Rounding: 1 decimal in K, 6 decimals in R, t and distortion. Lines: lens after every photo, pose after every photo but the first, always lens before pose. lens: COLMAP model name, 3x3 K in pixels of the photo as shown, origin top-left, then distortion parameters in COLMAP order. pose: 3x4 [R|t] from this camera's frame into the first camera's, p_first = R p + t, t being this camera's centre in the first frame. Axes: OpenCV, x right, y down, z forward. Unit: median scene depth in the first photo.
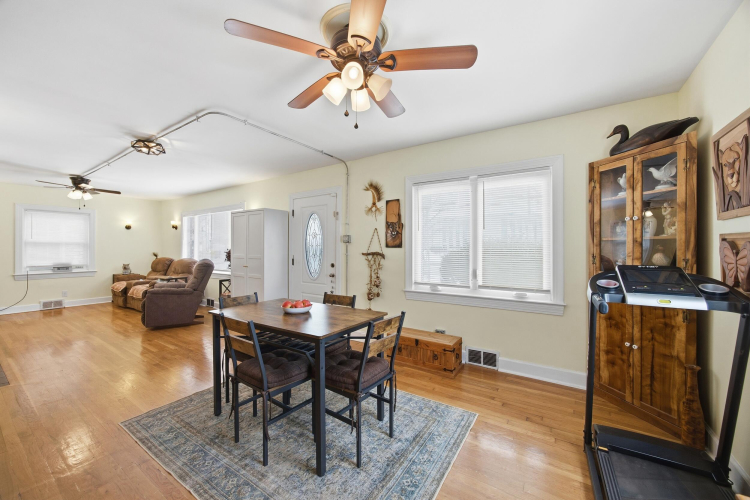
lens RADIAL K [[293.7, 0, 382.0], [0, 293.7, 247.1], [0, 0, 1]] dist [-0.019173, 0.004399]
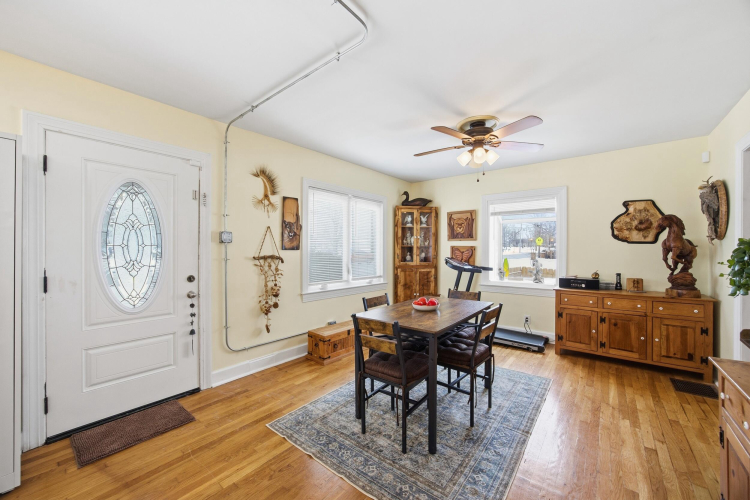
lens RADIAL K [[293.7, 0, 377.3], [0, 293.7, 249.1], [0, 0, 1]] dist [-0.019173, 0.004399]
pose [[0.098245, 0.001882, 0.995160, -0.810661], [-0.007325, 0.999972, -0.001168, -0.001471], [-0.995135, -0.007175, 0.098256, 0.619835]]
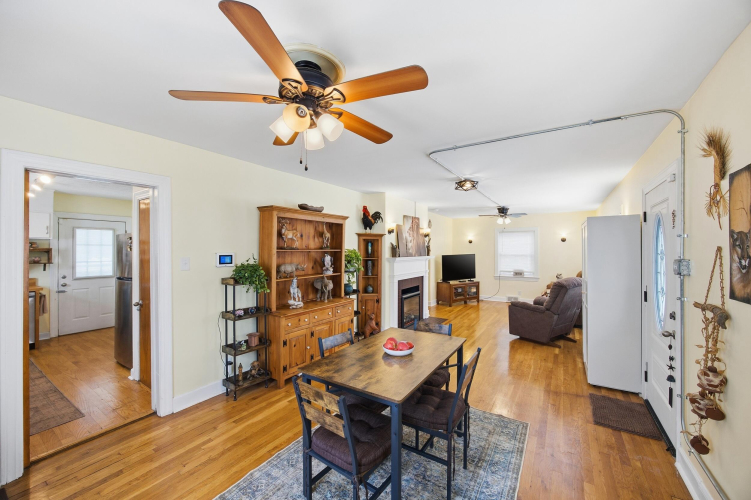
lens RADIAL K [[294.1, 0, 373.8], [0, 294.1, 247.2], [0, 0, 1]] dist [-0.019173, 0.004399]
pose [[-0.003068, -0.010110, -0.999944, 0.378192], [0.008575, 0.999912, -0.010136, -0.063401], [0.999959, -0.008605, -0.002981, 0.533670]]
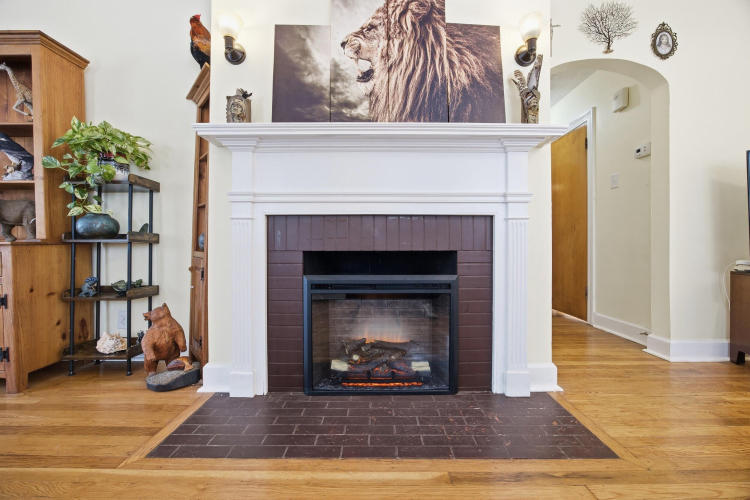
lens RADIAL K [[293.7, 0, 379.9], [0, 293.7, 245.7], [0, 0, 1]] dist [-0.019173, 0.004399]
pose [[-0.833526, -0.003400, -0.552470, -0.943121], [0.002166, 0.999953, -0.009421, 0.128499], [0.552477, -0.009049, -0.833479, 1.060992]]
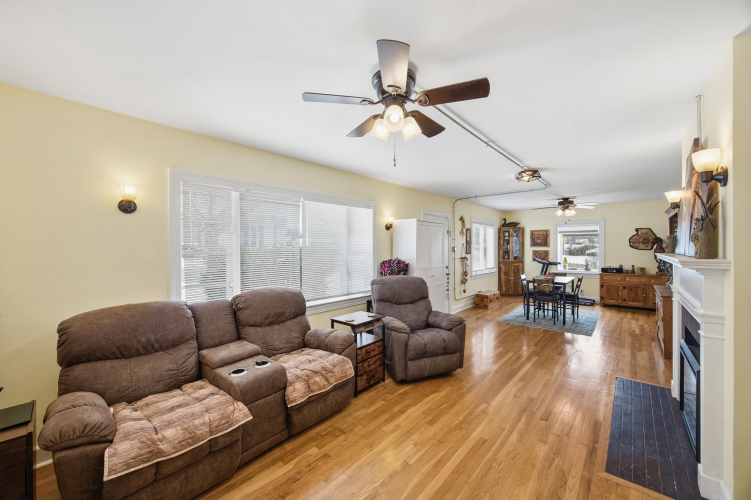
lens RADIAL K [[294.1, 0, 374.7], [0, 294.1, 246.0], [0, 0, 1]] dist [-0.019173, 0.004399]
pose [[0.149288, 0.002659, 0.988790, -1.840780], [-0.001521, 0.999996, -0.002459, -0.042825], [-0.988793, -0.001137, 0.149292, 1.265022]]
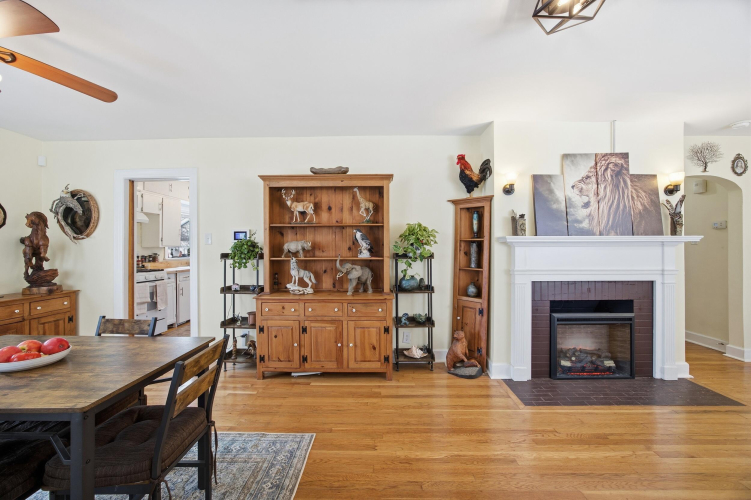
lens RADIAL K [[294.1, 0, 375.6], [0, 294.1, 245.9], [0, 0, 1]] dist [-0.019173, 0.004399]
pose [[-0.842575, -0.003641, -0.538567, -0.307301], [0.004044, 0.999906, -0.013087, 0.001558], [0.538564, -0.013205, -0.842481, 1.048607]]
